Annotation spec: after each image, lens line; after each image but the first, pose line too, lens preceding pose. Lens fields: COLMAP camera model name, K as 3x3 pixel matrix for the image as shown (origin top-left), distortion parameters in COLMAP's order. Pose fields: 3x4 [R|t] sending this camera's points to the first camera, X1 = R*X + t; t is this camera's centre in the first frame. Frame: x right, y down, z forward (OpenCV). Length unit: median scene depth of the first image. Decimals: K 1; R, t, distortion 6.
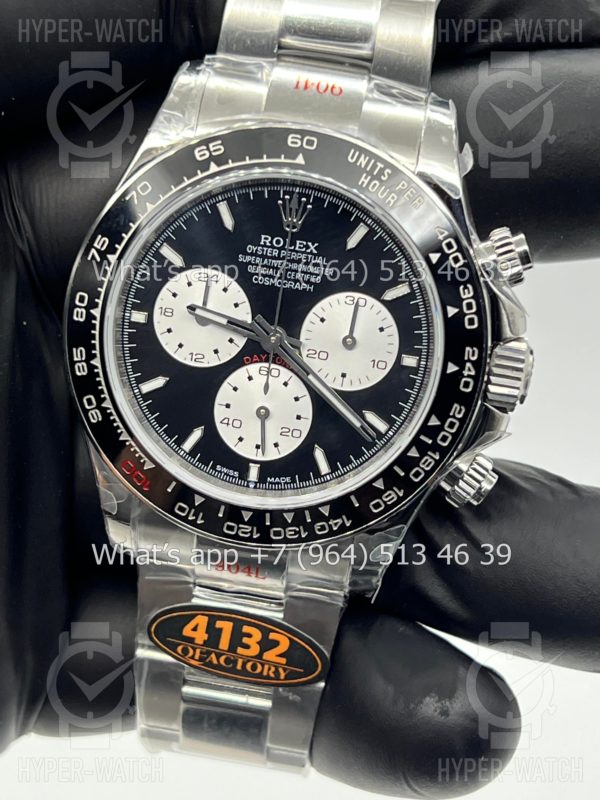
lens RADIAL K [[1857.2, 0, 300.0], [0, 1857.2, 400.0], [0, 0, 1]] dist [0.323450, 0.109817]
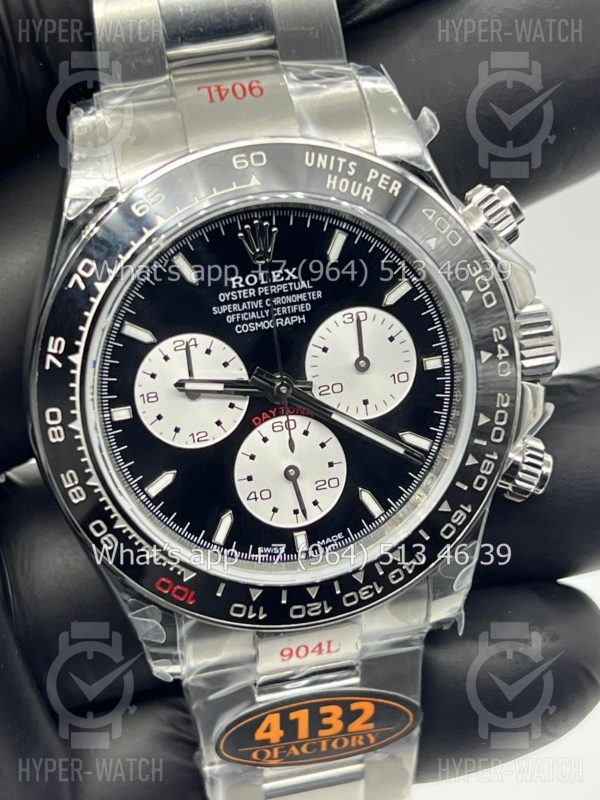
lens RADIAL K [[1857.2, 0, 300.0], [0, 1857.2, 400.0], [0, 0, 1]] dist [0.323450, 0.109817]
pose [[0.924914, -0.318080, 0.208229, -0.186584], [0.309576, 0.948058, 0.073131, -0.087759], [-0.220675, -0.003177, 0.975342, 0.157474]]
